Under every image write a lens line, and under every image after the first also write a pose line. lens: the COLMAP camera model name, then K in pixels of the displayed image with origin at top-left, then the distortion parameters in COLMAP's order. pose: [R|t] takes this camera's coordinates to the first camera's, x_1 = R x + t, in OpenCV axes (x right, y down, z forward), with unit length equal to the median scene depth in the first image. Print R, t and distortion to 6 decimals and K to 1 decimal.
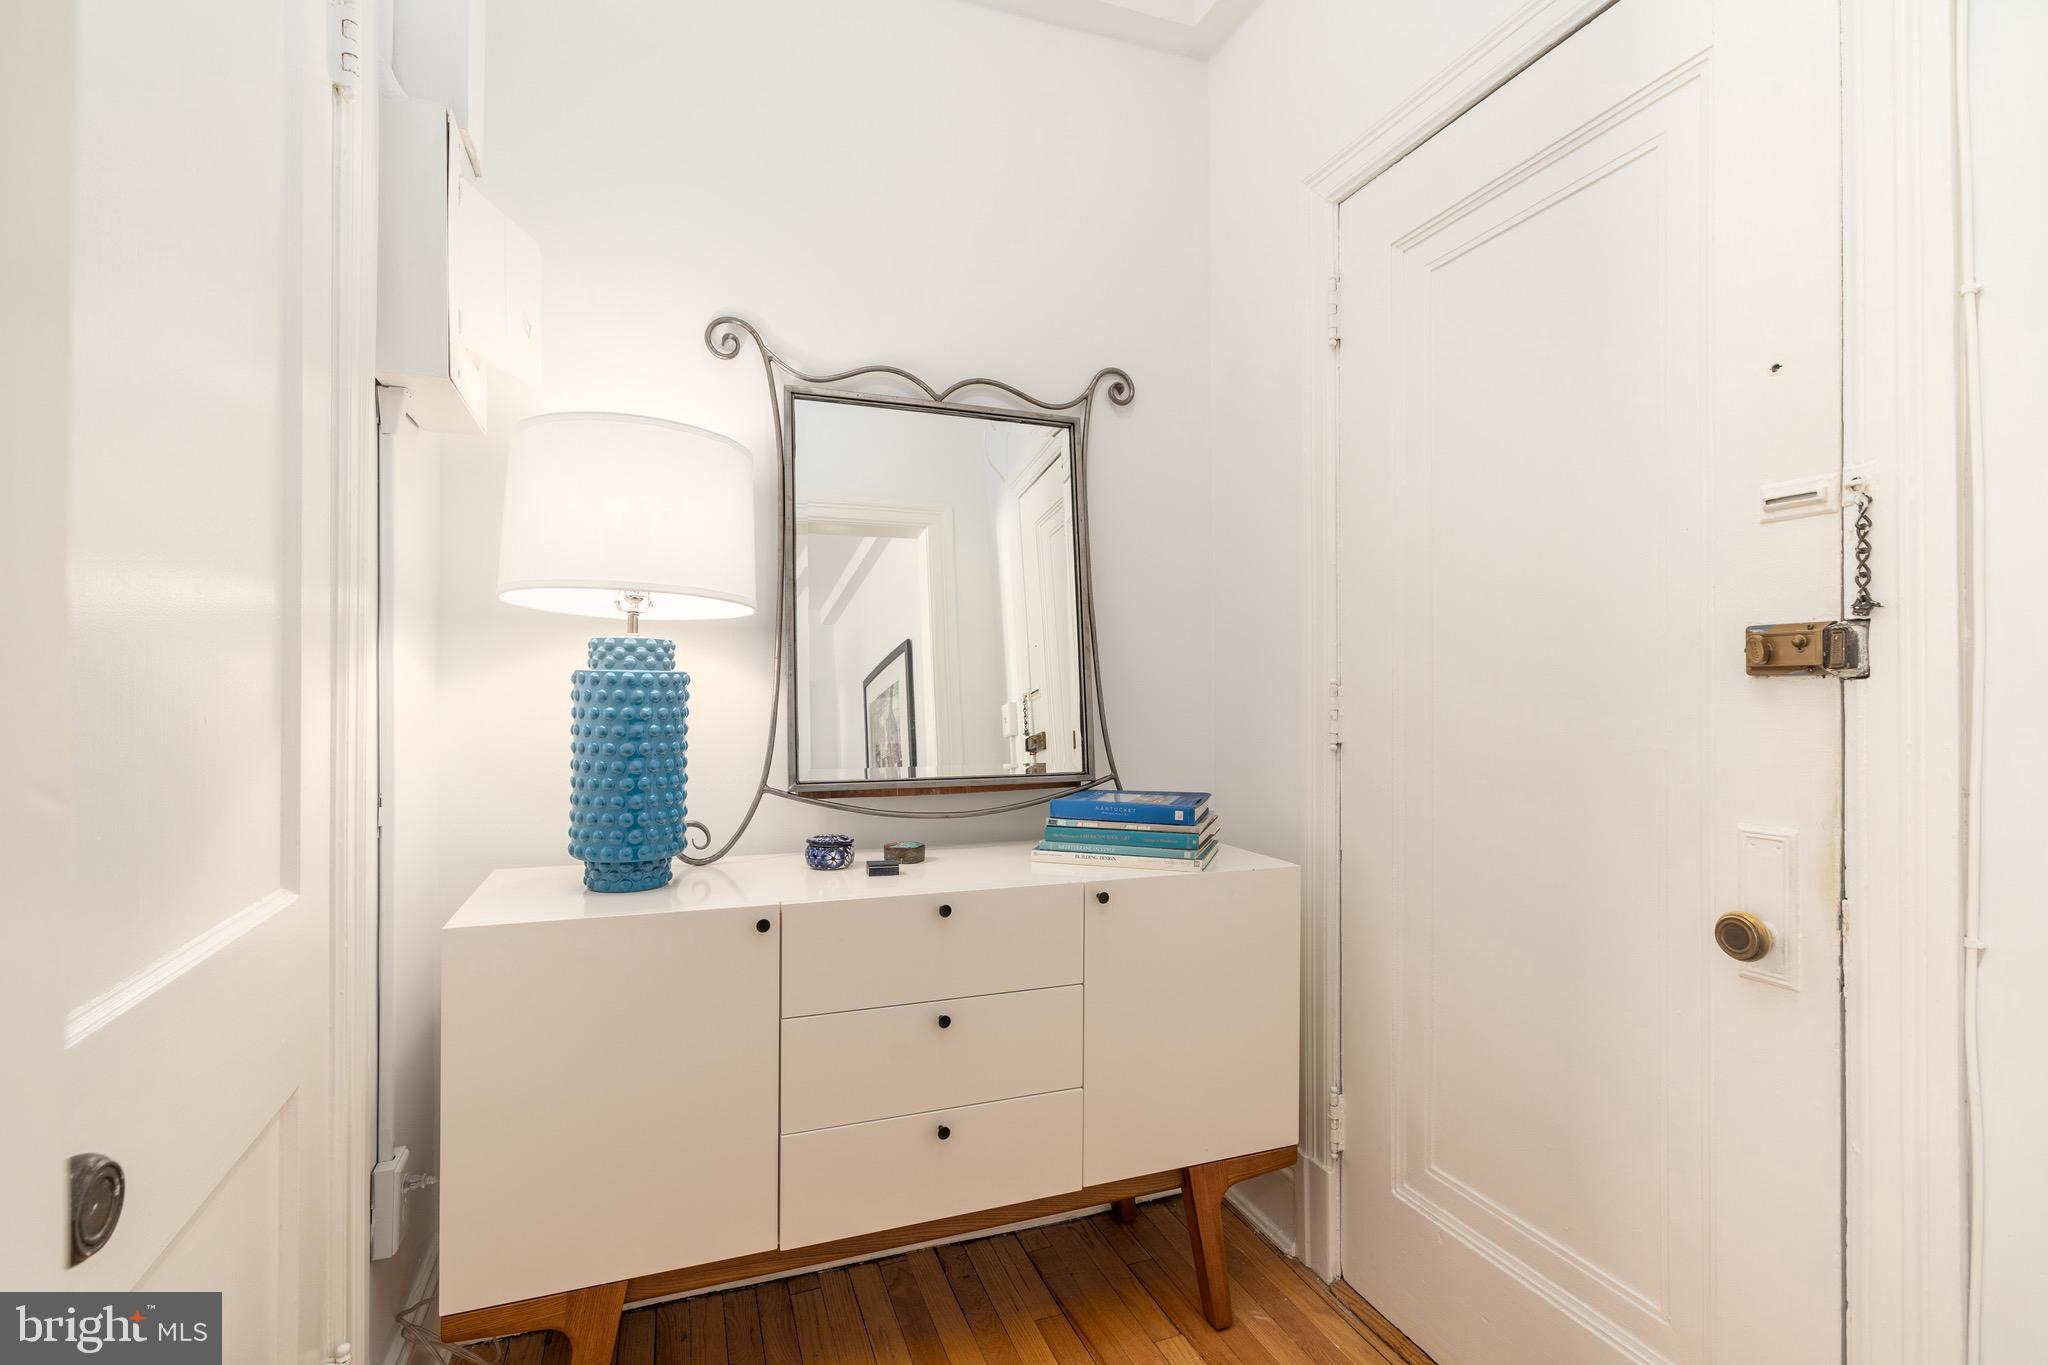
lens RADIAL K [[959.3, 0, 1025.2], [0, 959.3, 678.3], [0, 0, 1]] dist [-0.005180, -0.000023]
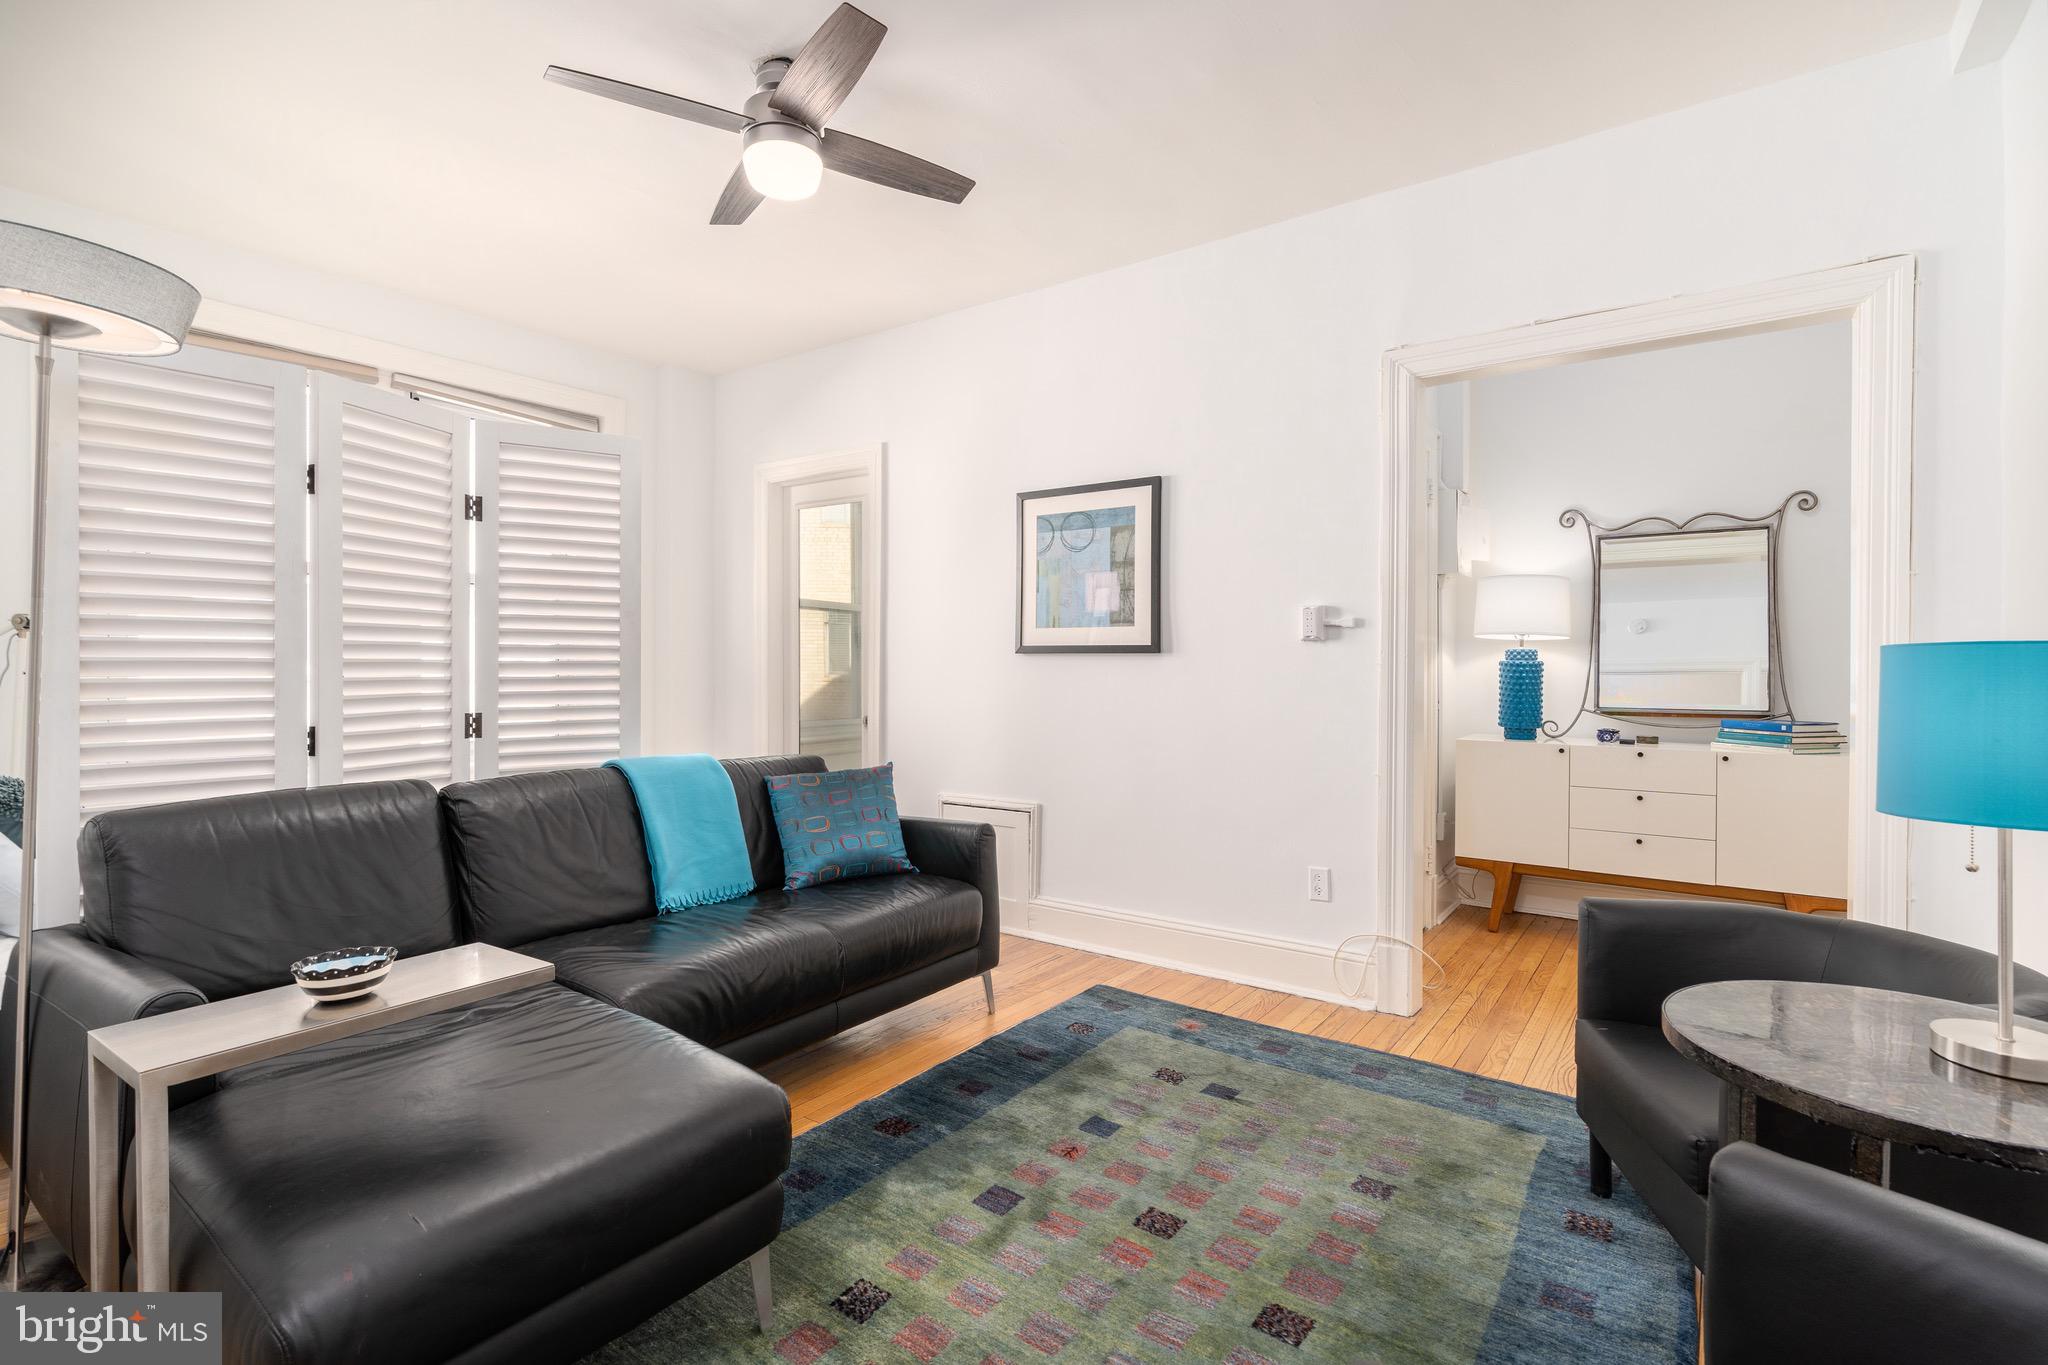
lens RADIAL K [[959.3, 0, 1025.2], [0, 959.3, 678.3], [0, 0, 1]] dist [-0.005180, -0.000023]
pose [[0.558059, 0.009391, -0.829748, 0.936192], [0.009542, 0.999797, 0.017734, -0.017445], [0.829746, -0.017814, 0.557857, -1.490214]]
